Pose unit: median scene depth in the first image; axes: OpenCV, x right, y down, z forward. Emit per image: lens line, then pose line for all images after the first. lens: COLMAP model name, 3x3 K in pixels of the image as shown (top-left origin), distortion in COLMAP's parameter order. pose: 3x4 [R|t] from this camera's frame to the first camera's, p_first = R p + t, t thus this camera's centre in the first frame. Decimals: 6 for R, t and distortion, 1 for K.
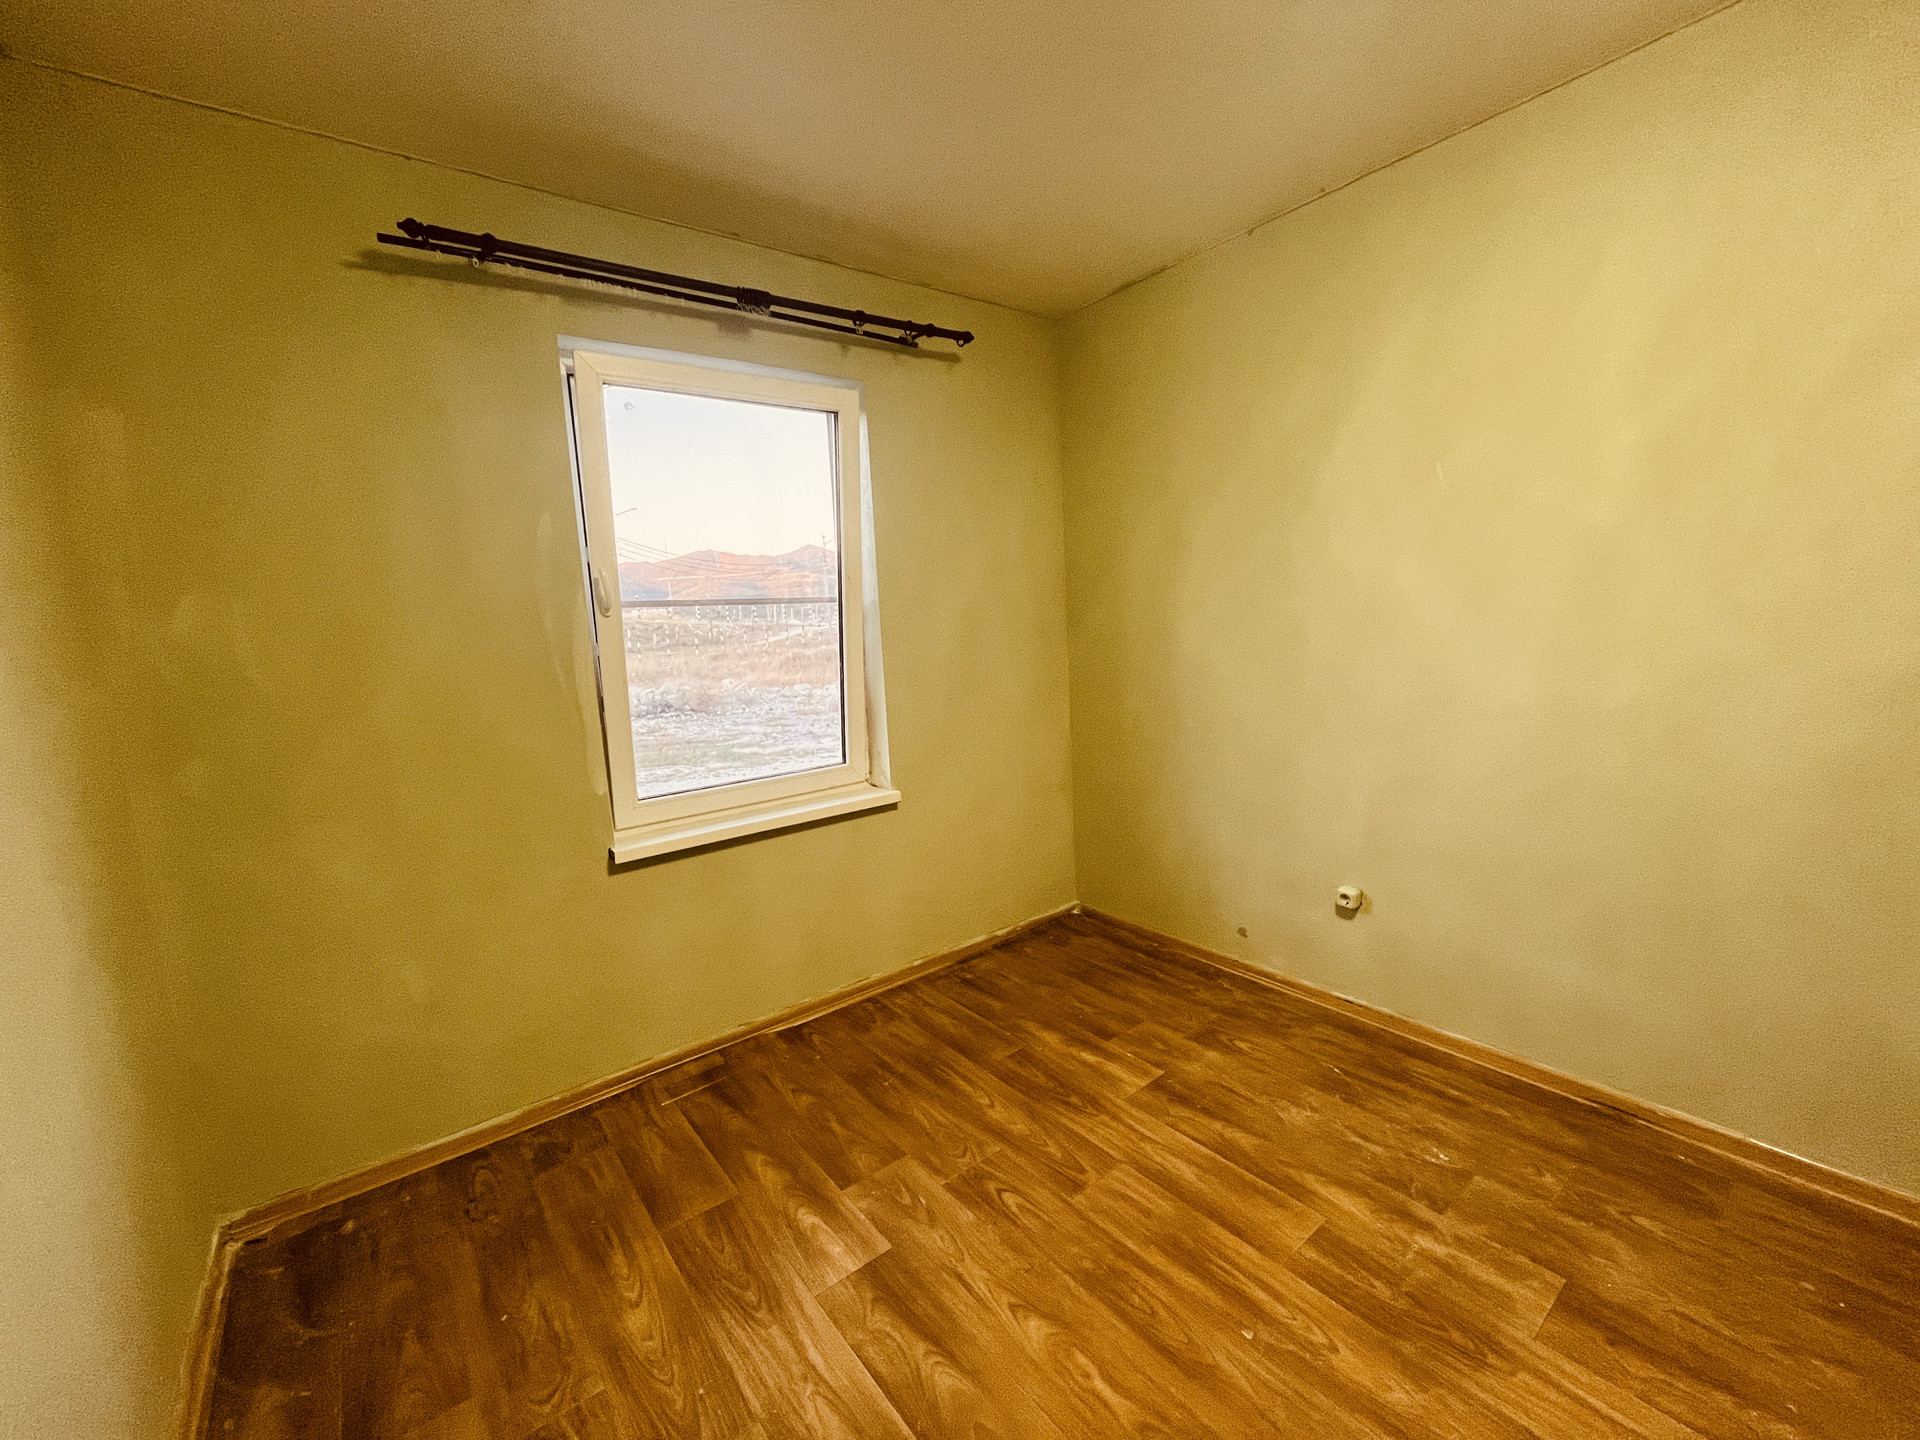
lens RADIAL K [[771.6, 0, 960.0], [0, 771.6, 720.0], [0, 0, 1]] dist [-0.001819, -0.000283]
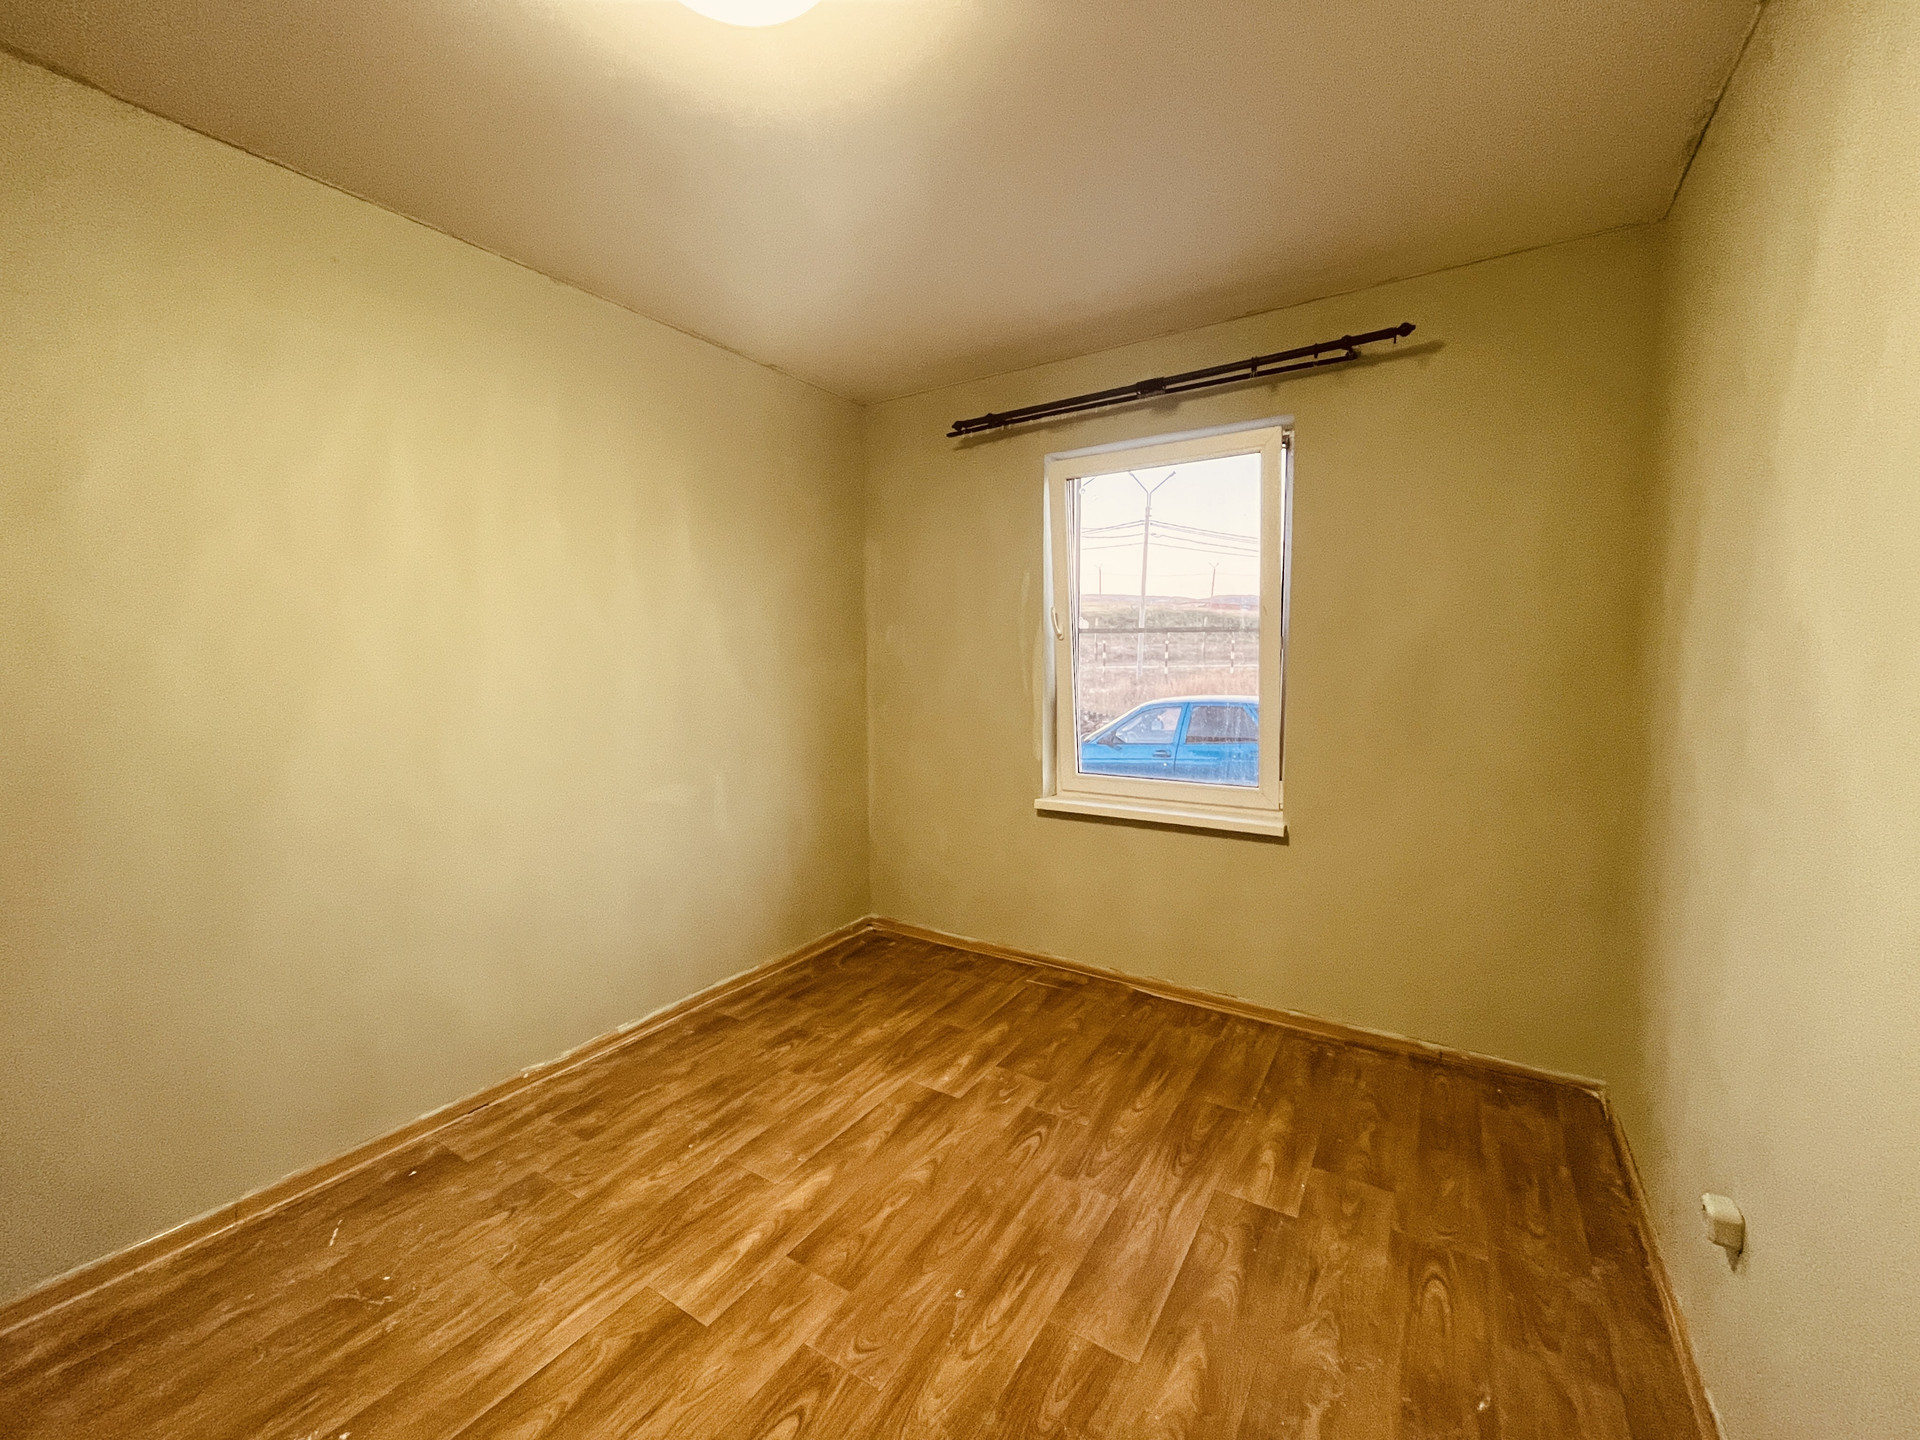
lens RADIAL K [[775.6, 0, 960.0], [0, 775.6, 720.0], [0, 0, 1]] dist [0.000899, 0.000105]
pose [[0.338642, 0.129633, -0.931943, 0.877703], [-0.139702, 0.986413, 0.086446, -0.087114], [0.930487, 0.100920, 0.352150, 0.340938]]
